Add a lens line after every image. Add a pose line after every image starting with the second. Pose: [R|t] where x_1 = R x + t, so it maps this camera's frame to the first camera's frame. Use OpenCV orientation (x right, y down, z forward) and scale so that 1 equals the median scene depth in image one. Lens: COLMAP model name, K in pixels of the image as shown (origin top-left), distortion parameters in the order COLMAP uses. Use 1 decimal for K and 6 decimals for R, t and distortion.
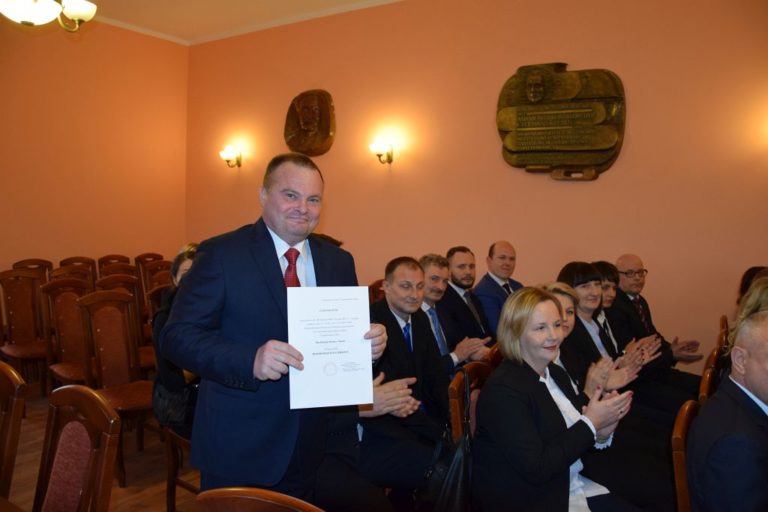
lens RADIAL K [[608.9, 0, 384.0], [0, 608.9, 256.0], [0, 0, 1]] dist [-0.154139, 0.122796]
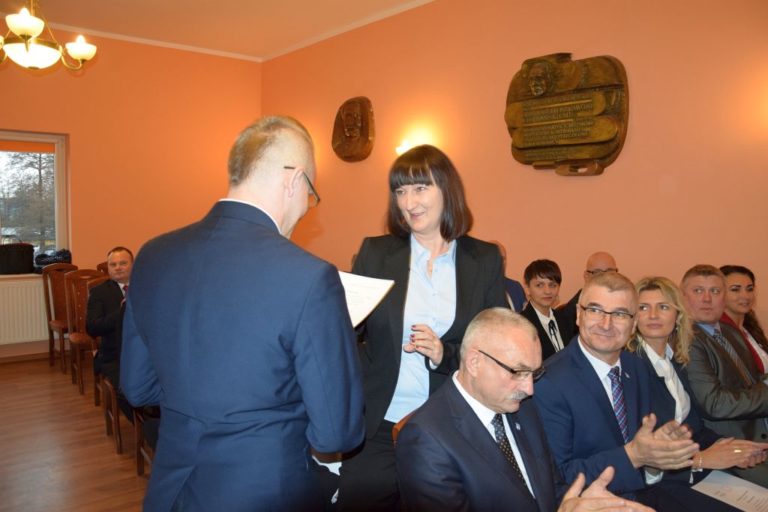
lens RADIAL K [[618.2, 0, 384.0], [0, 618.2, 256.0], [0, 0, 1]] dist [-0.140513, 0.123370]
pose [[0.963631, -0.003904, -0.267209, 0.272888], [0.002563, 0.999982, -0.005366, 0.005760], [0.267226, 0.004486, 0.963624, -0.012189]]
